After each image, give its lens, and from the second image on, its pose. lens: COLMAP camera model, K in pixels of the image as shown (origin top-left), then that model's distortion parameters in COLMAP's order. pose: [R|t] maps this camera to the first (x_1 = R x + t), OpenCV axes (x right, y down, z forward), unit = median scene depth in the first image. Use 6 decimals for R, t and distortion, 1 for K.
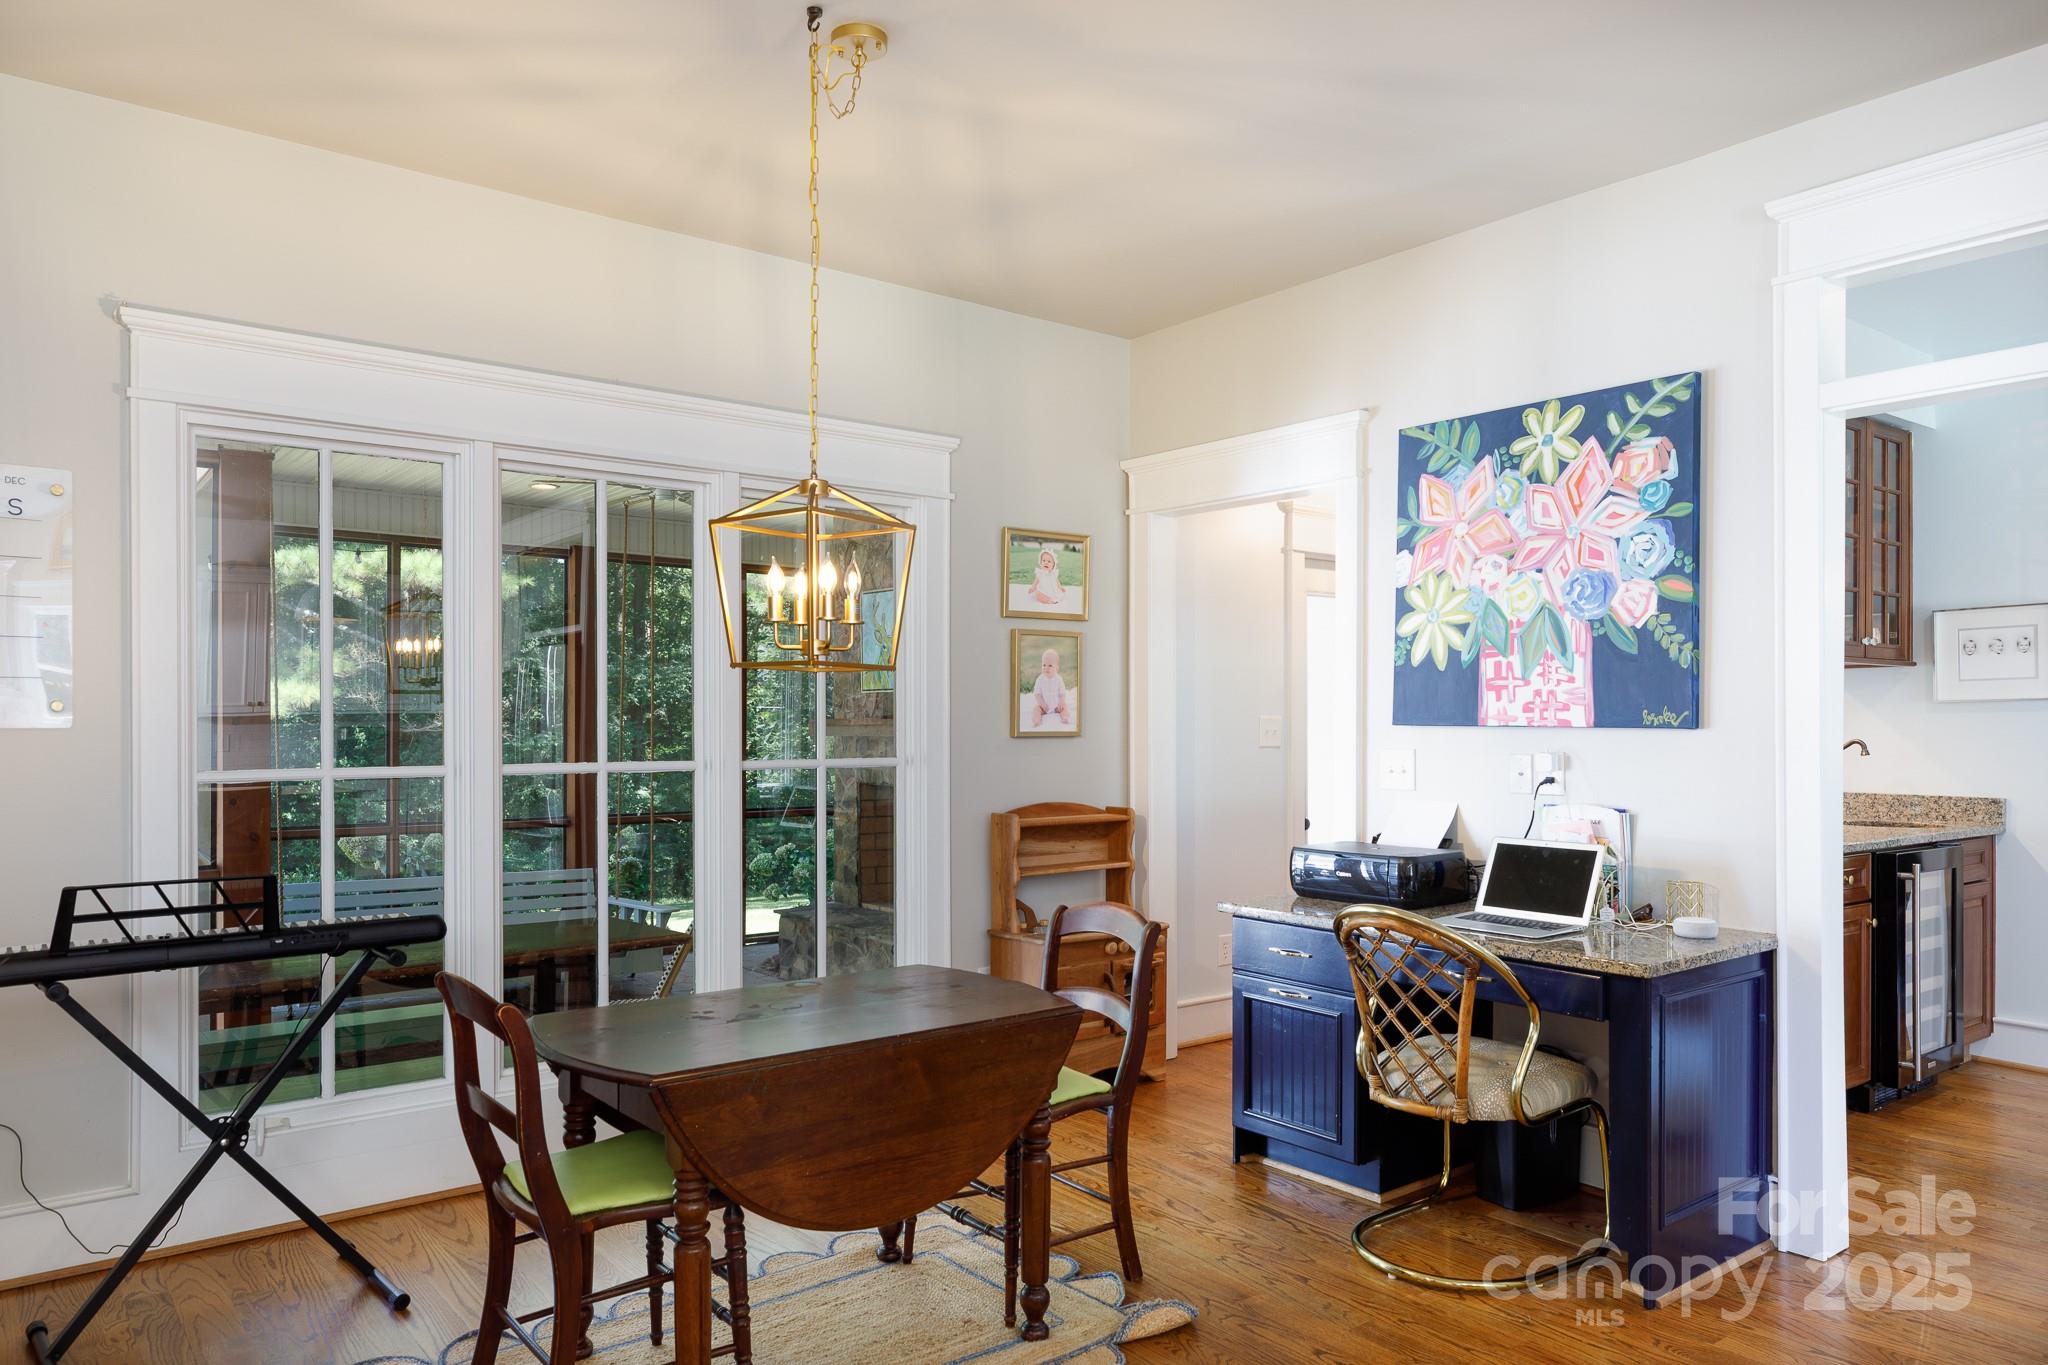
lens RADIAL K [[1355.0, 0, 1003.3], [0, 1355.0, 734.8], [0, 0, 1]] dist [0.011994, -0.001434]
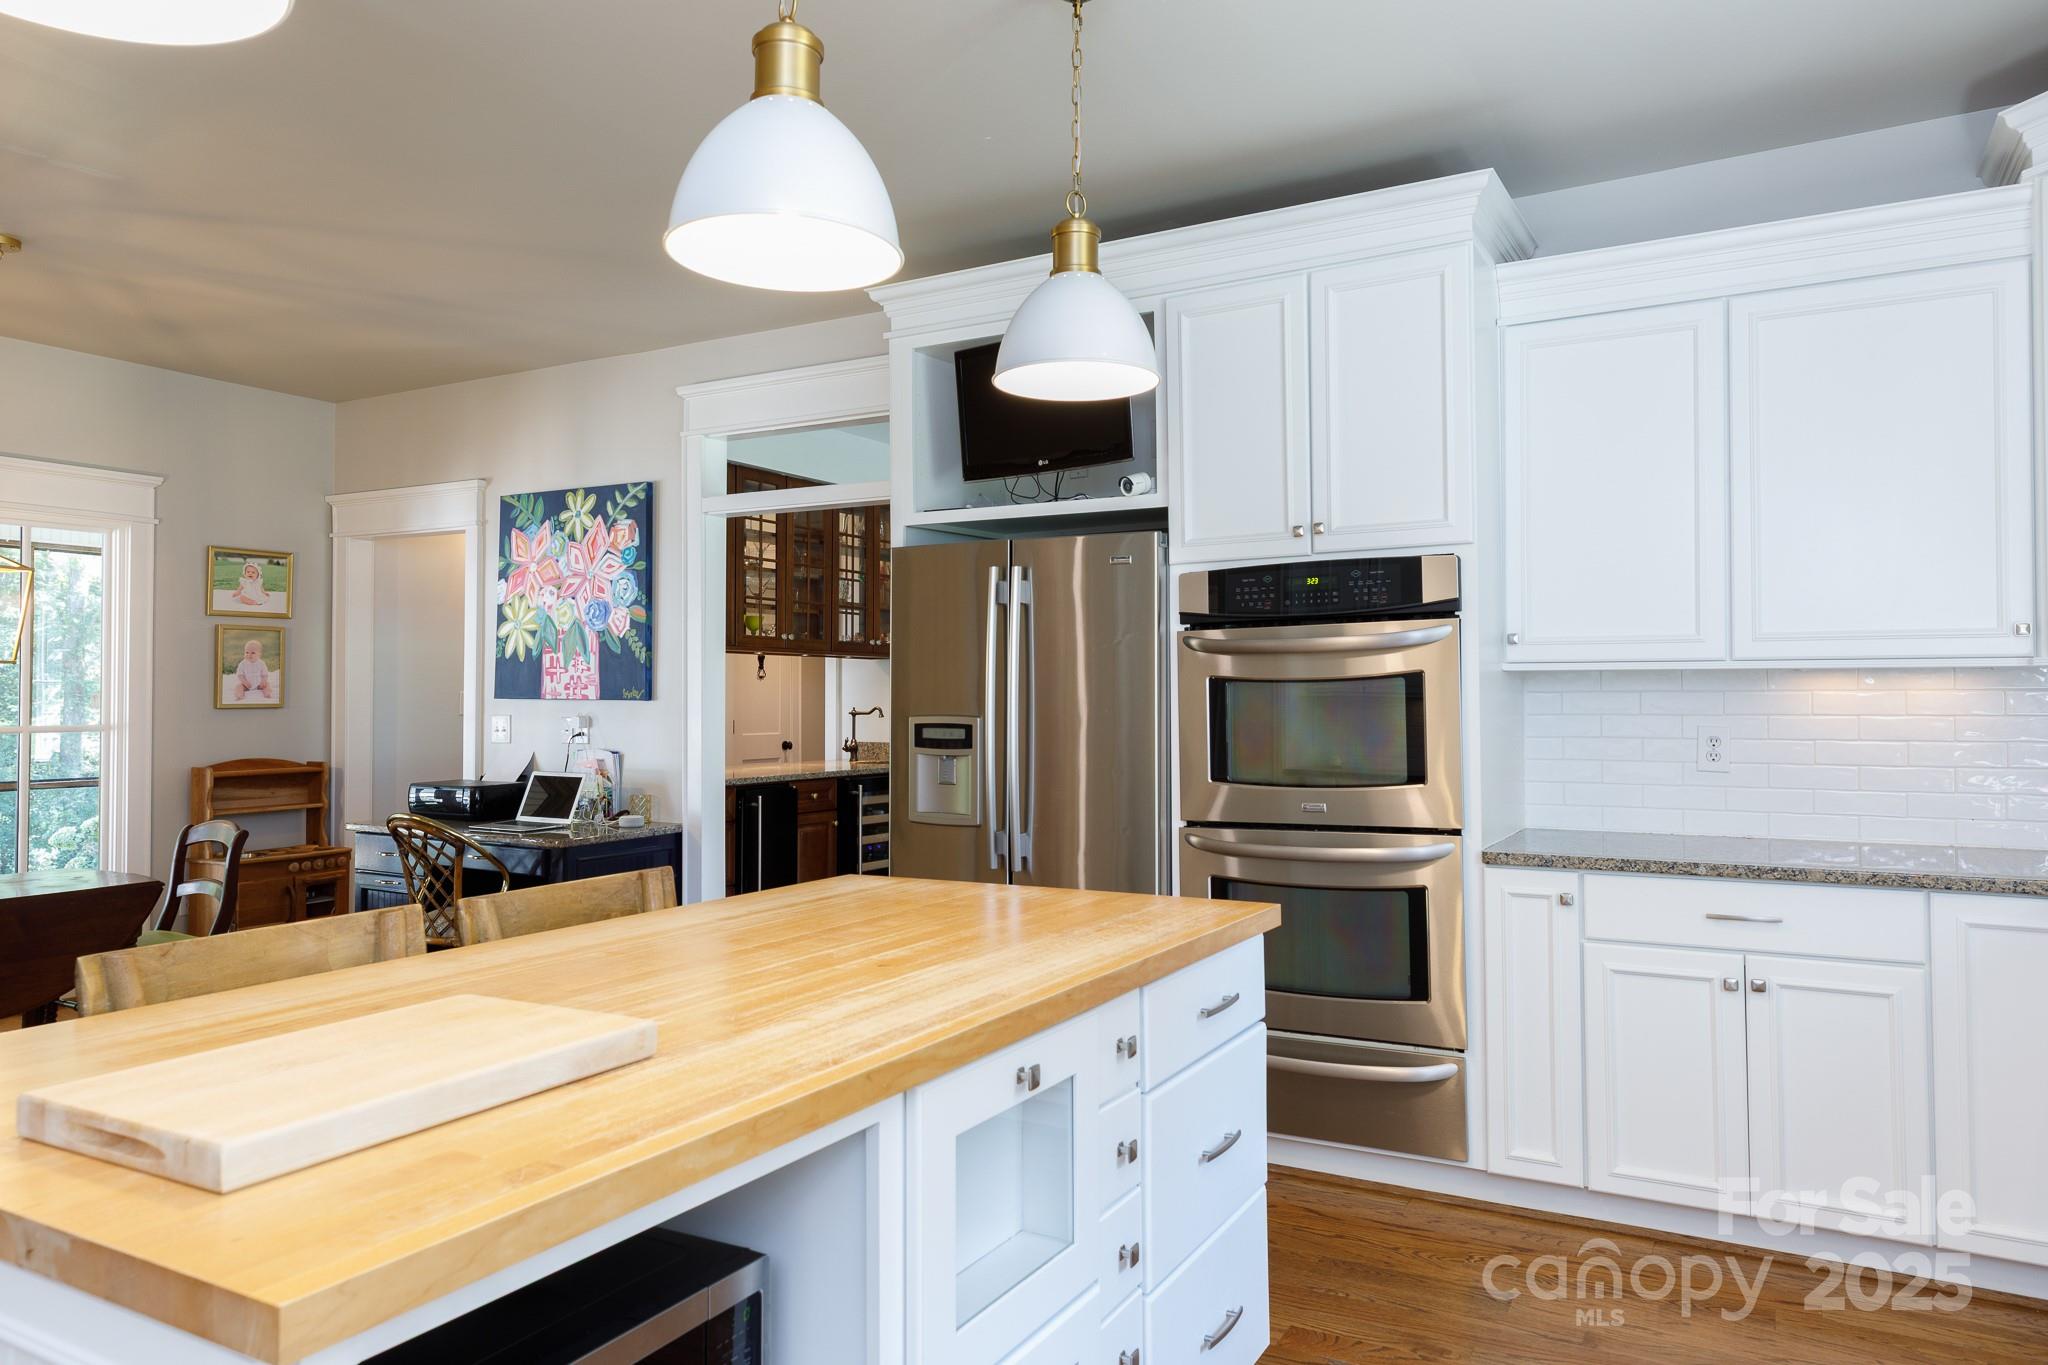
lens RADIAL K [[1355.0, 0, 1025.3], [0, 1355.0, 667.8], [0, 0, 1]] dist [0.011994, -0.001434]
pose [[0.923988, 0.005049, 0.382389, 0.274091], [0.005315, 0.999647, -0.026042, 0.000900], [-0.382385, 0.026094, 0.923634, -0.601431]]
